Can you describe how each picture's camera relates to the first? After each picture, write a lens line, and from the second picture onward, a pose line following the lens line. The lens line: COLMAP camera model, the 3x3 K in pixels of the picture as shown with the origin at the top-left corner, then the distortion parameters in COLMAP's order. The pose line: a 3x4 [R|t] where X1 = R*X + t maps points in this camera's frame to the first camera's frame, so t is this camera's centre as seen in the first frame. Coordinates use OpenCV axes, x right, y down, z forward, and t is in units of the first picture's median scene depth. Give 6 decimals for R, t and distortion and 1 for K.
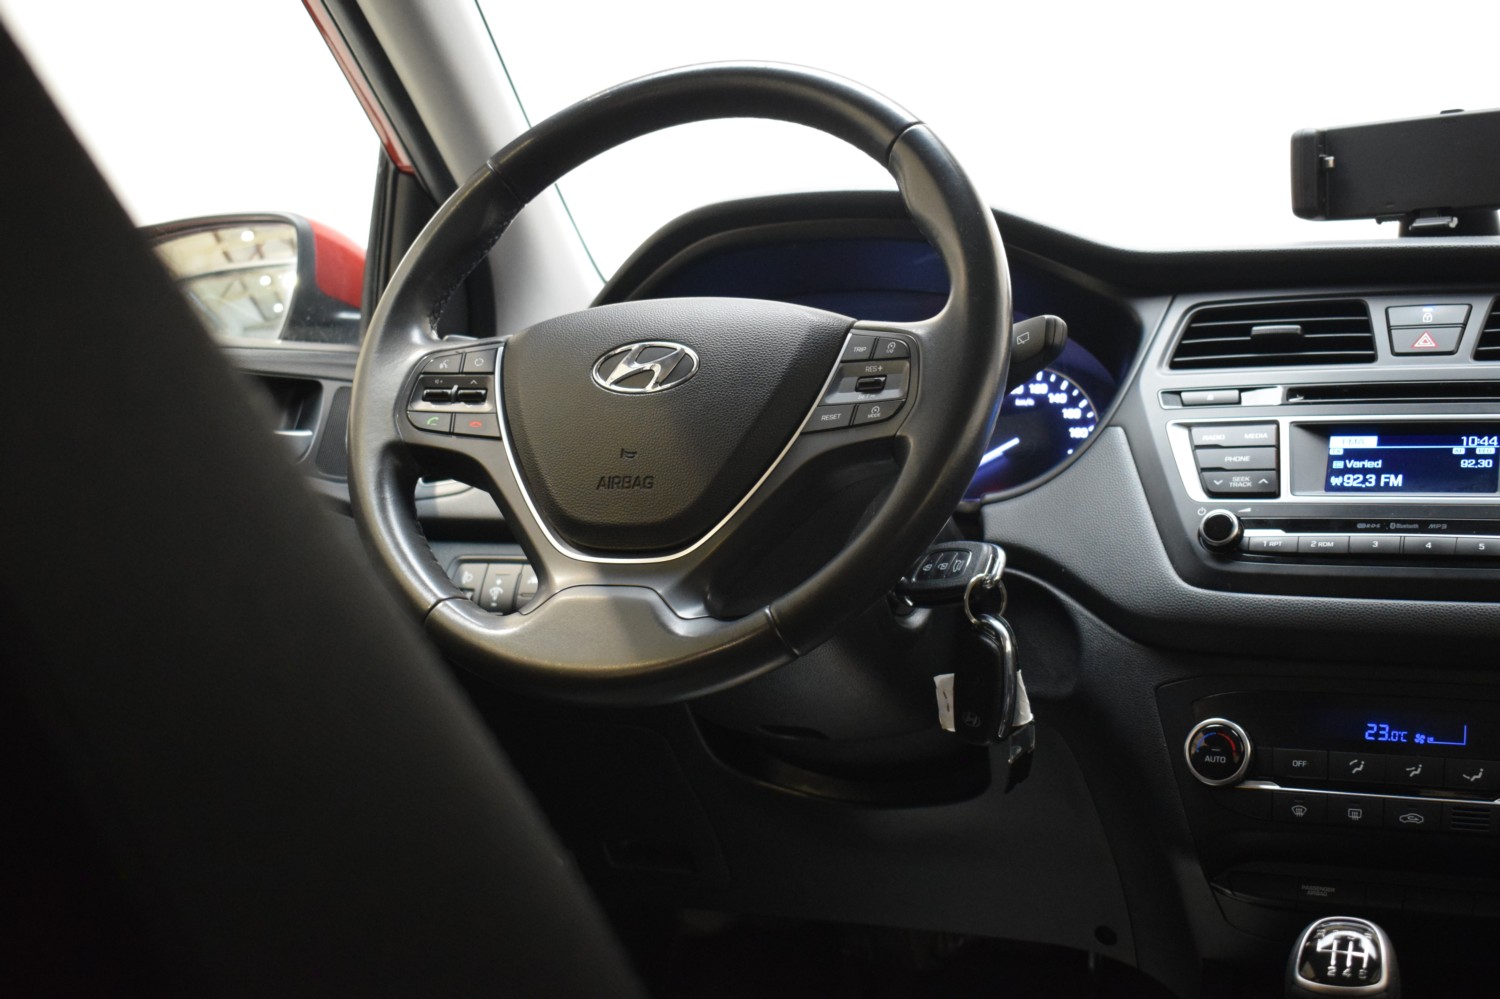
lens RADIAL K [[1923.0, 0, 753.0], [0, 1923.0, 493.2], [0, 0, 1]] dist [-0.058275, 0.000000]
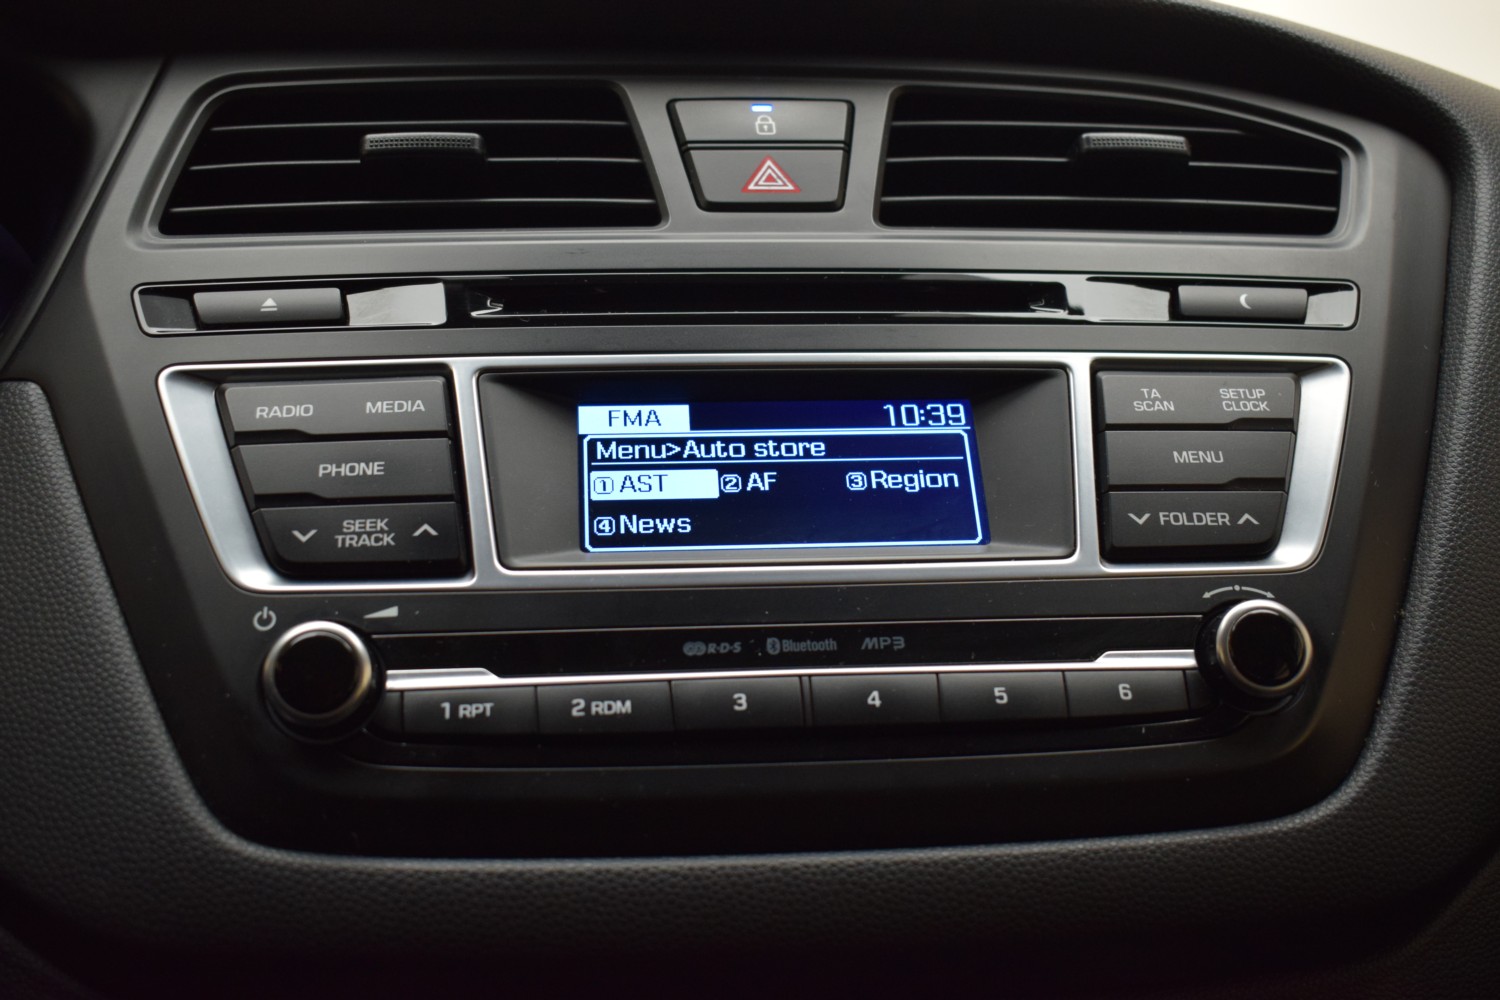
lens RADIAL K [[1665.0, 0, 760.8], [0, 1665.0, 506.2], [0, 0, 1]] dist [-0.079898, 0.000000]
pose [[0.847706, -0.056877, 0.527409, 0.151396], [0.013014, 0.996166, 0.086511, -0.039152], [-0.530307, -0.066472, 0.845196, 0.695296]]
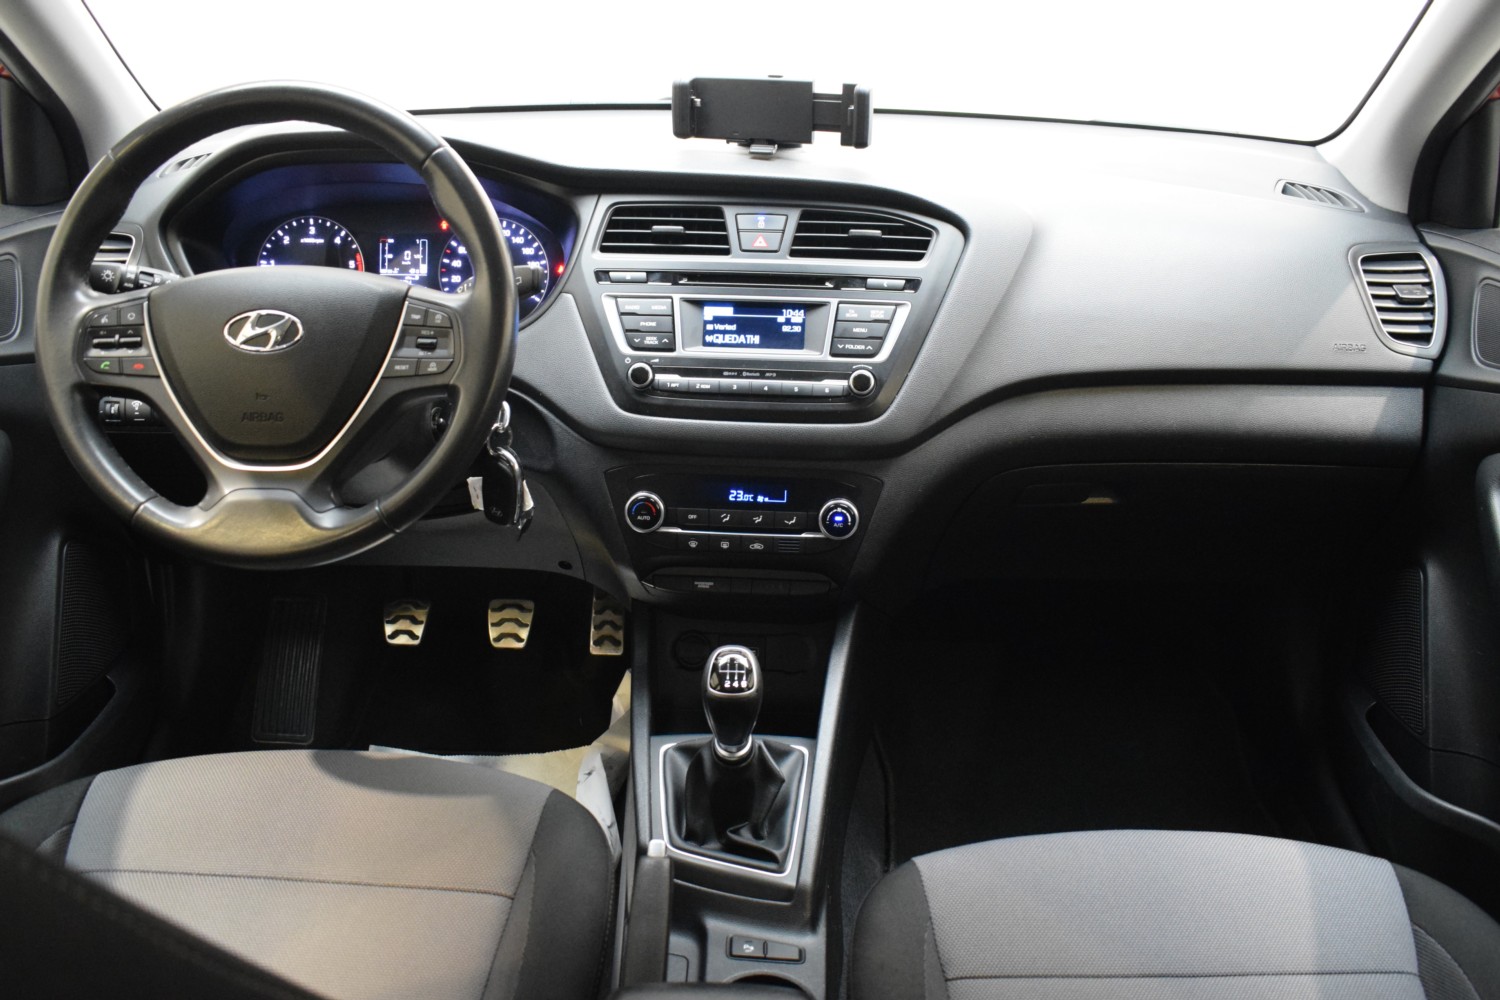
lens RADIAL K [[1325.3, 0, 739.4], [0, 1325.3, 508.8], [0, 0, 1]] dist [-0.080467, -0.014216]
pose [[0.929700, -0.131699, 0.343966, -0.074761], [-0.004869, 0.929410, 0.369018, -0.286798], [-0.368285, -0.344751, 0.863431, -0.023606]]
